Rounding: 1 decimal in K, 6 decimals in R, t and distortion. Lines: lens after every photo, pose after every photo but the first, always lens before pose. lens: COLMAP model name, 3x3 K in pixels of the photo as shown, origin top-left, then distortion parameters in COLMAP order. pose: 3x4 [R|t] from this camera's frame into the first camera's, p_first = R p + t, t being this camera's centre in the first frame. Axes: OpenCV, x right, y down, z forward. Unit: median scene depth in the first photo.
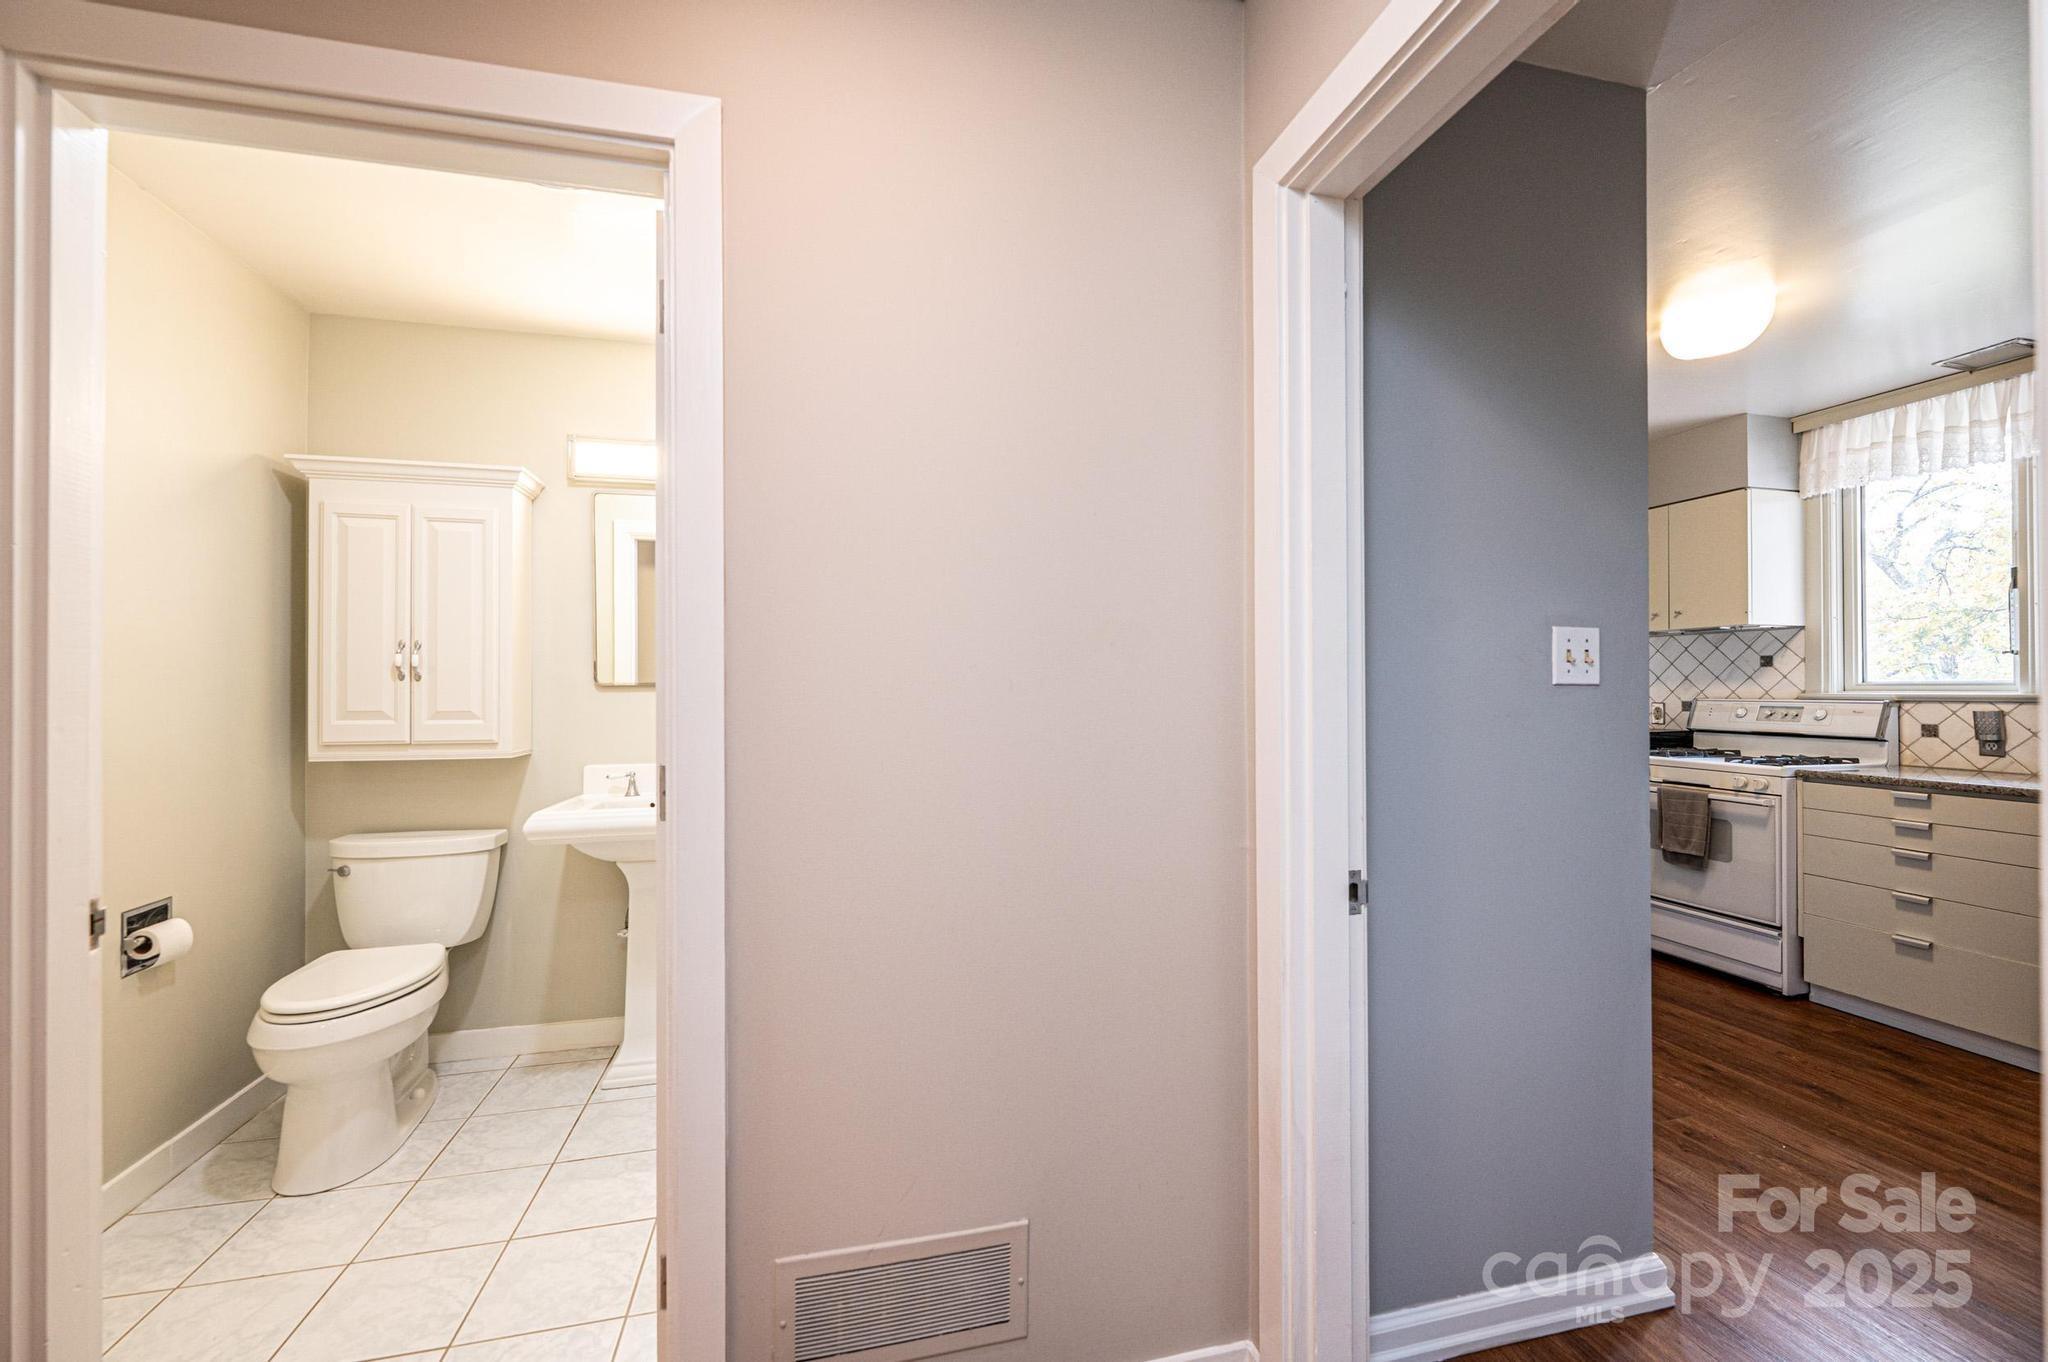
lens RADIAL K [[814.0, 0, 1023.2], [0, 814.0, 683.5], [0, 0, 1]] dist [-0.002926, -0.000104]
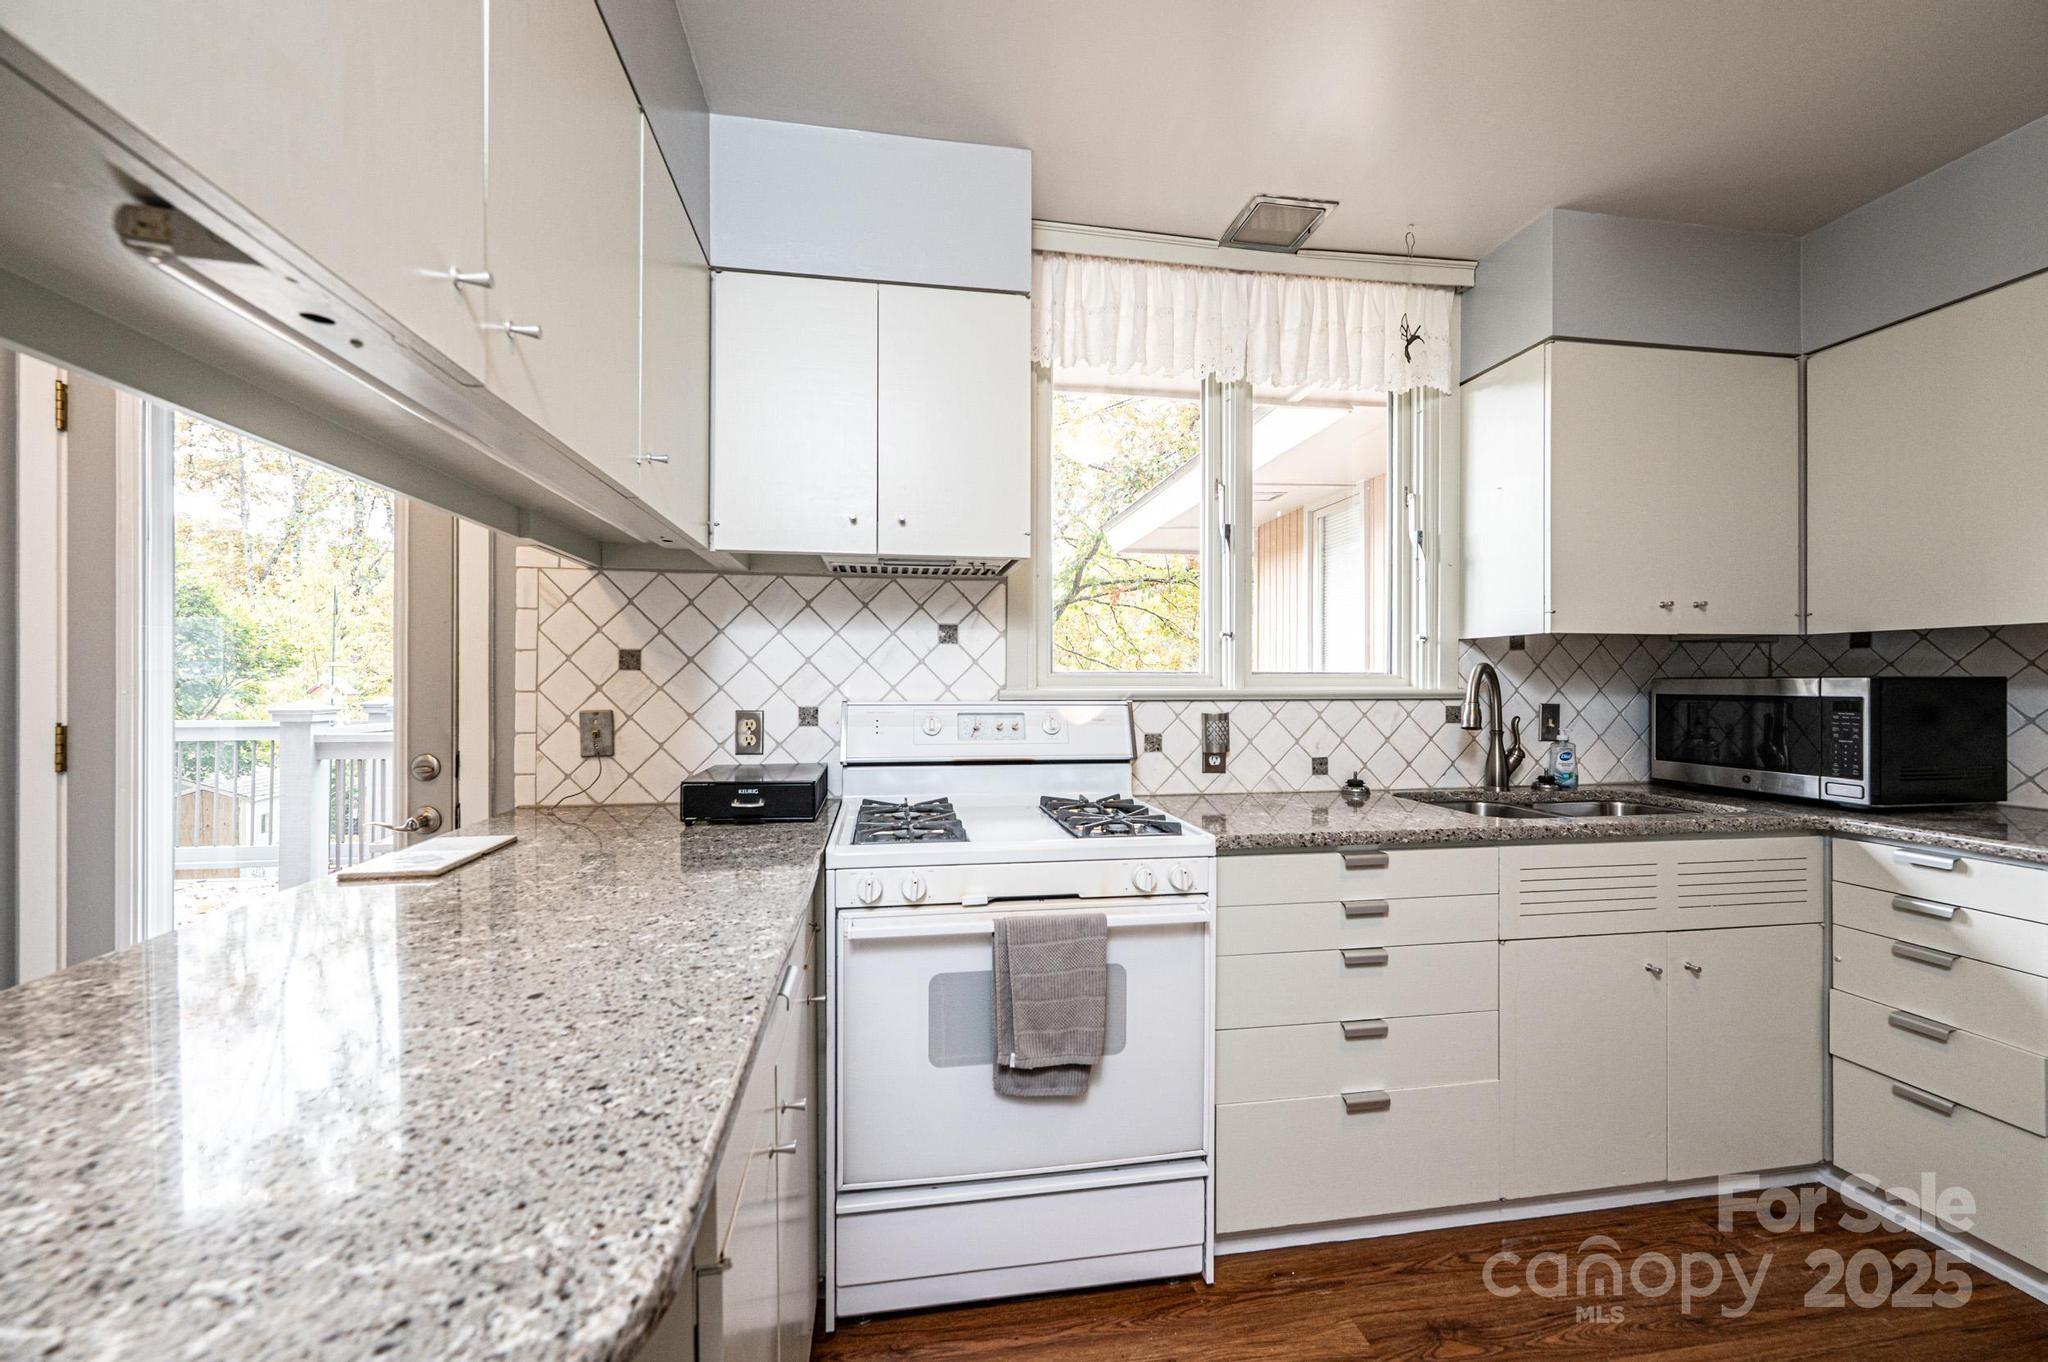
lens RADIAL K [[814.0, 0, 1023.2], [0, 814.0, 683.5], [0, 0, 1]] dist [-0.002926, -0.000104]
pose [[0.067366, 0.004756, 0.997717, 0.433127], [-0.007096, 0.999966, -0.004288, 0.011742], [-0.997703, -0.006791, 0.067397, 1.125756]]
